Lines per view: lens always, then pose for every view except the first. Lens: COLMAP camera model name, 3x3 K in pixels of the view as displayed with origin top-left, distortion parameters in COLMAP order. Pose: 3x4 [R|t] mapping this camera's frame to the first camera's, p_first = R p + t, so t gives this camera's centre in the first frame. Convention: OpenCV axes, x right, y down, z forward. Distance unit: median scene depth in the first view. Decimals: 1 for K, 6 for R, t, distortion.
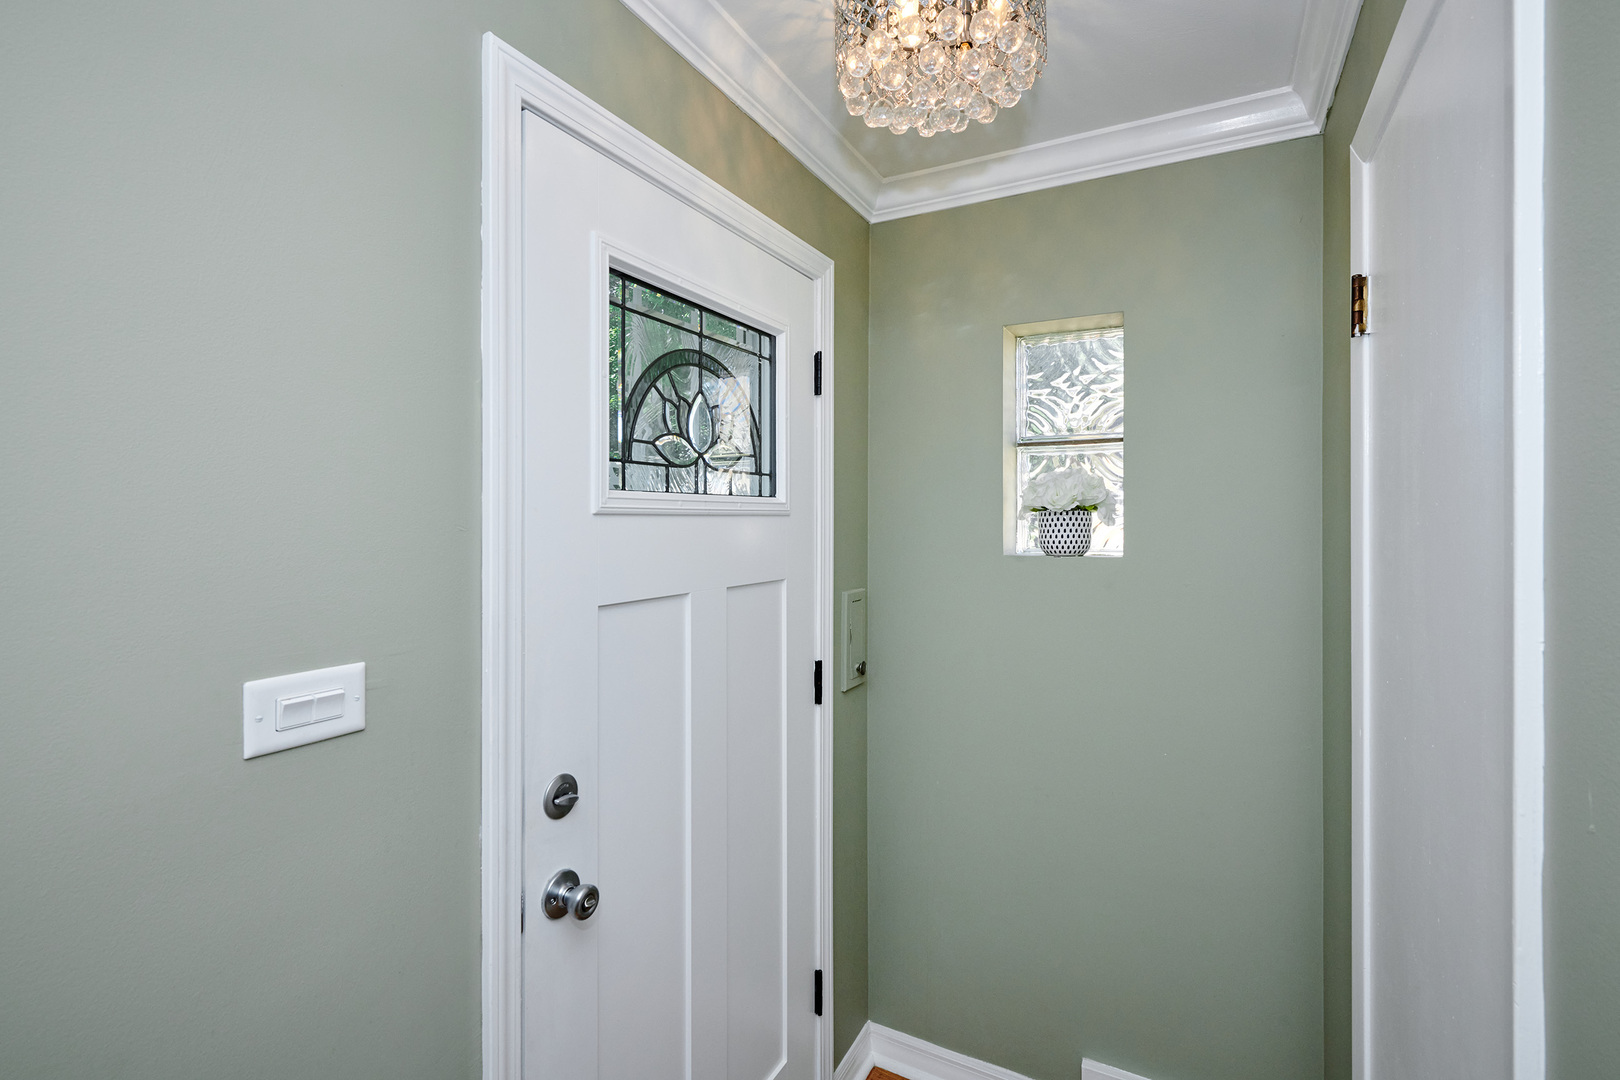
lens RADIAL K [[758.0, 0, 810.0], [0, 758.0, 540.0], [0, 0, 1]] dist [-0.000808, -0.000095]
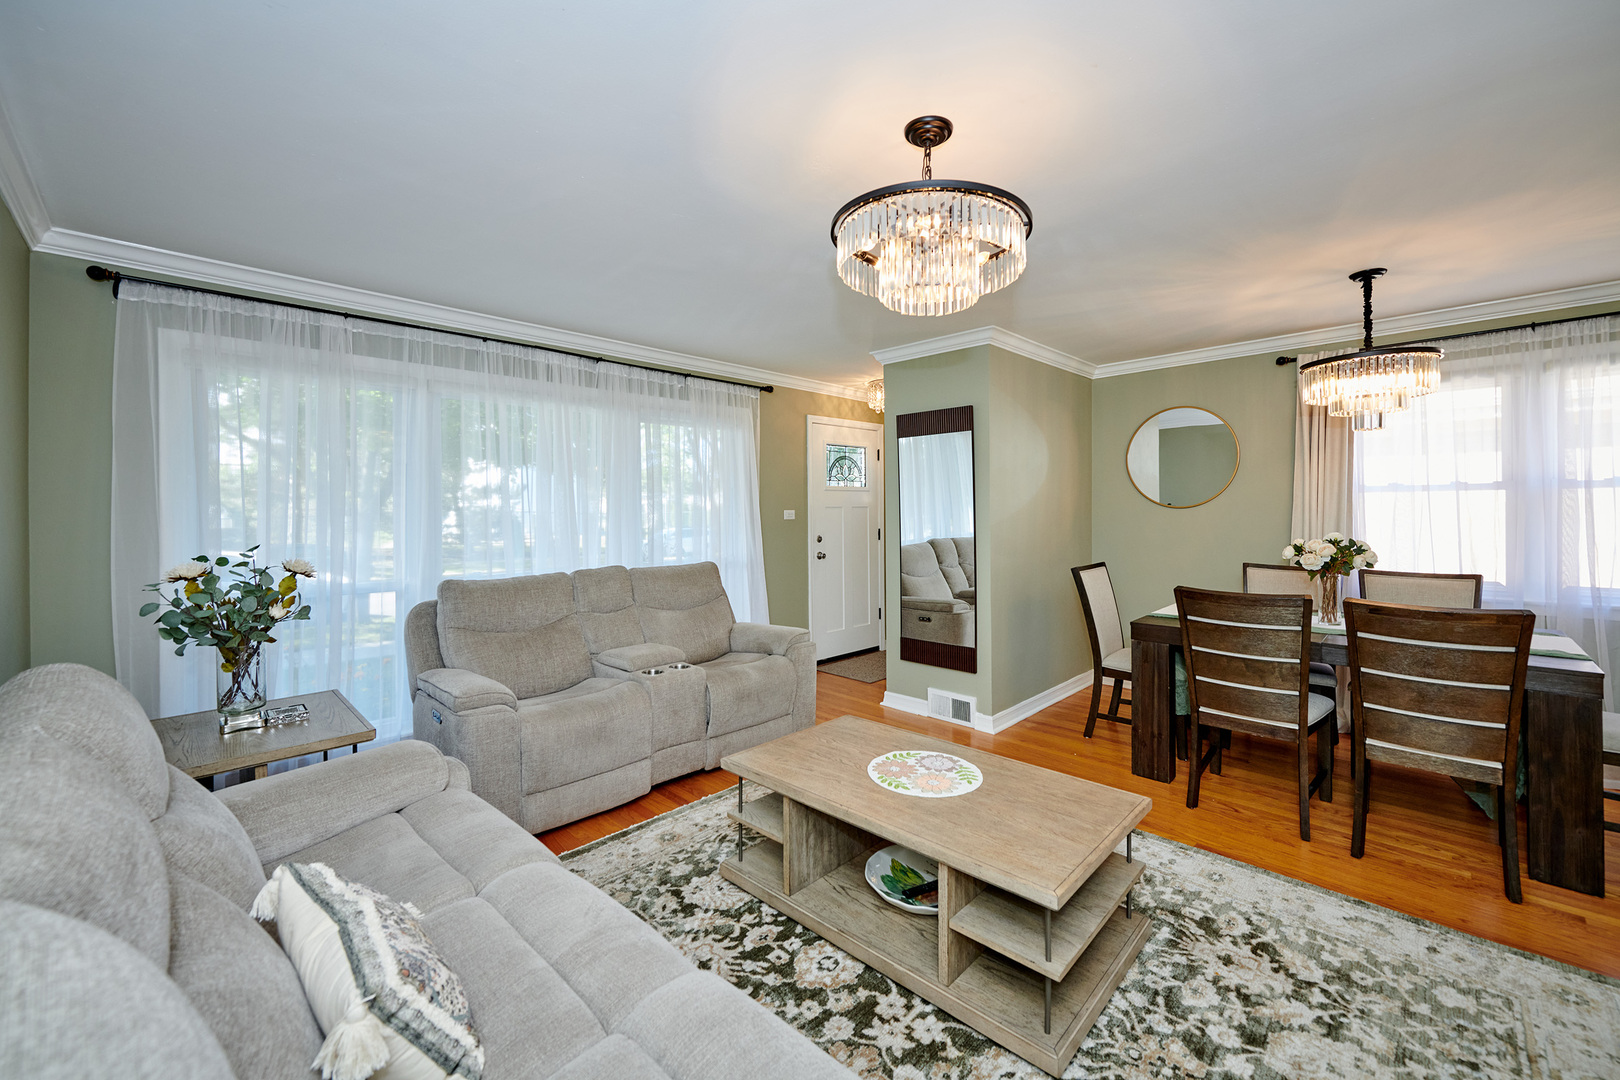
lens RADIAL K [[648.6, 0, 799.0], [0, 648.6, 510.0], [0, 0, 1]] dist [-0.000243, -0.000114]
pose [[0.956156, -0.005346, -0.292808, 0.877702], [0.005969, 0.999981, 0.001234, 0.103572], [0.292796, -0.002928, 0.956170, -3.412887]]
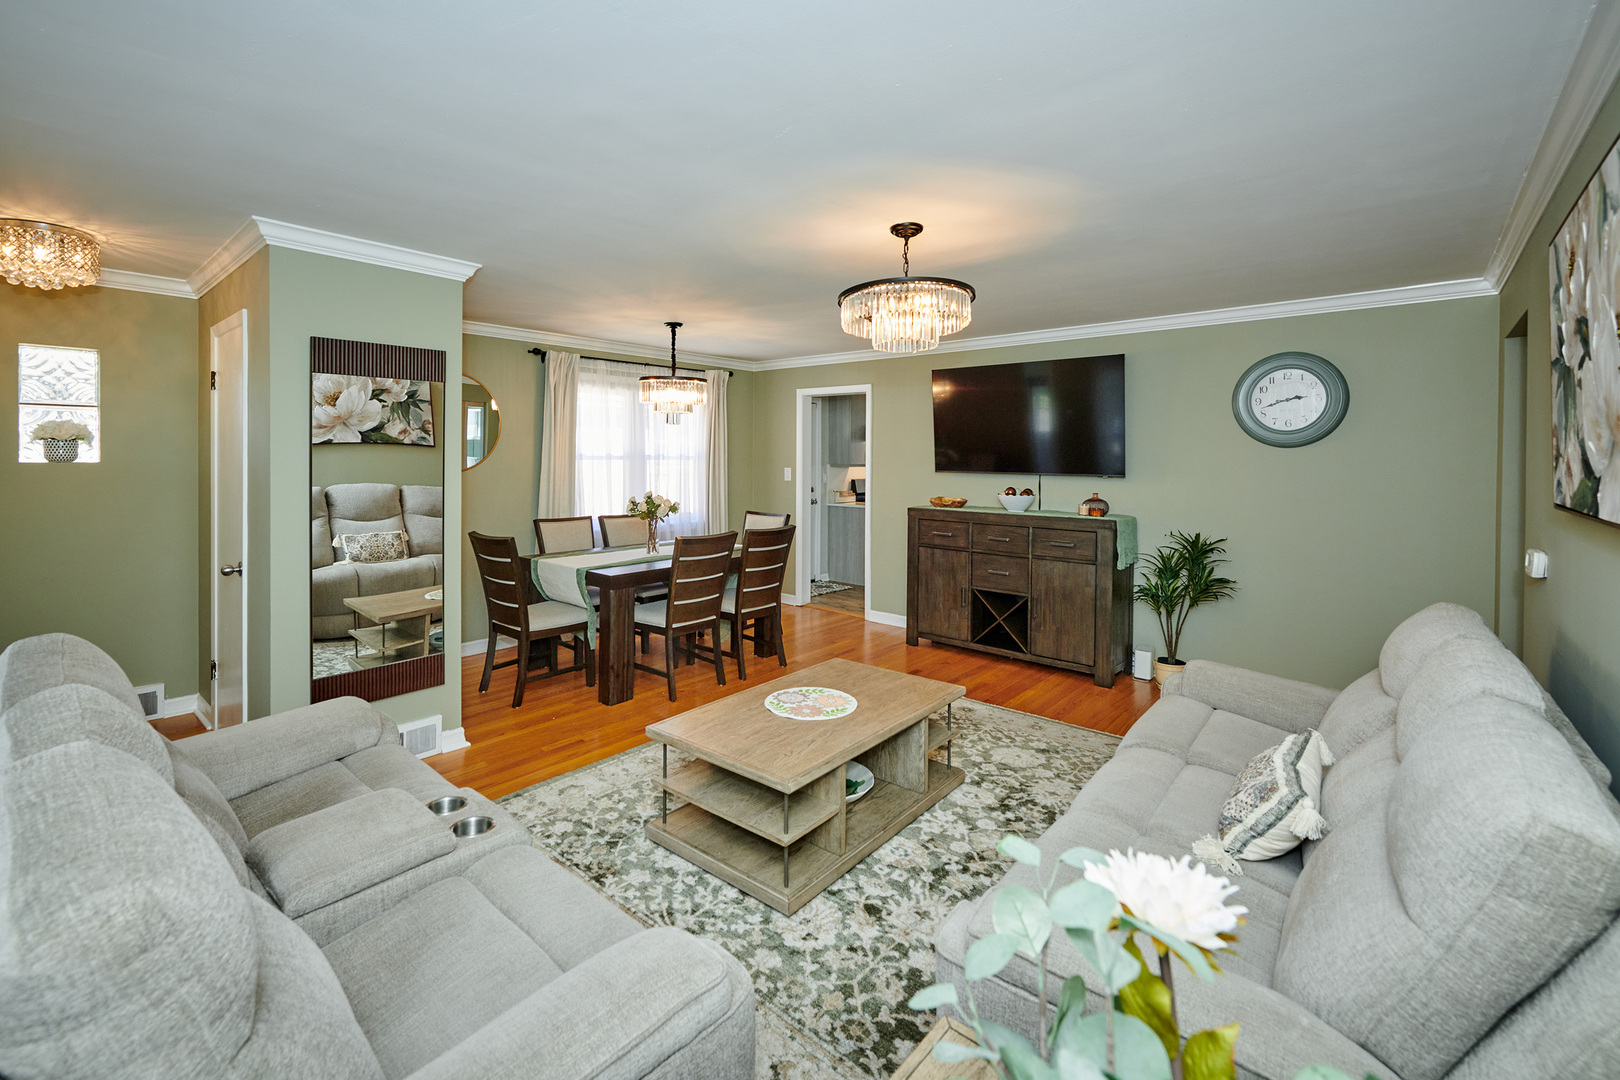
lens RADIAL K [[697.6, 0, 789.7], [0, 697.6, 461.2], [0, 0, 1]] dist [-0.000188, -0.000156]
pose [[0.236233, -0.003944, 0.971688, -1.584365], [0.004514, 0.999985, 0.002962, 0.035853], [-0.971686, 0.003687, 0.236248, -2.086724]]
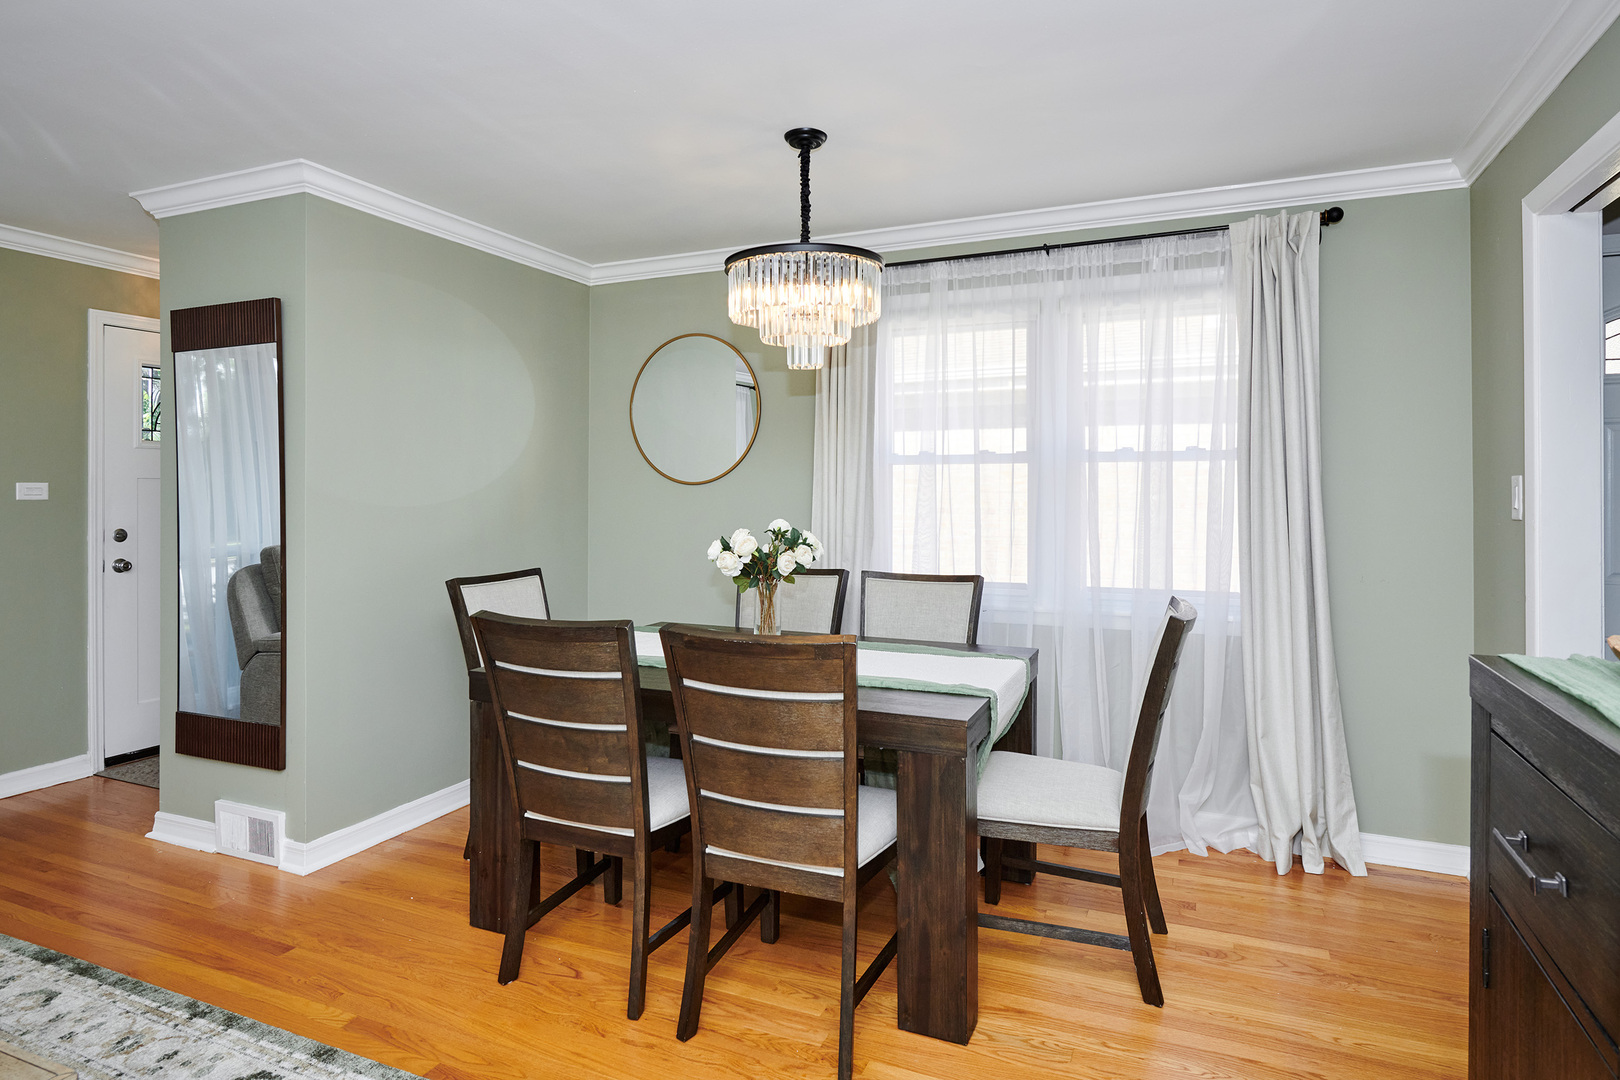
lens RADIAL K [[923.1, 0, 808.3], [0, 923.1, 487.6], [0, 0, 1]] dist [0.002326, -0.000523]
pose [[0.996932, 0.003351, 0.078206, 2.034751], [-0.003175, 0.999992, -0.002374, 0.126976], [-0.078213, 0.002118, 0.996934, -2.799326]]
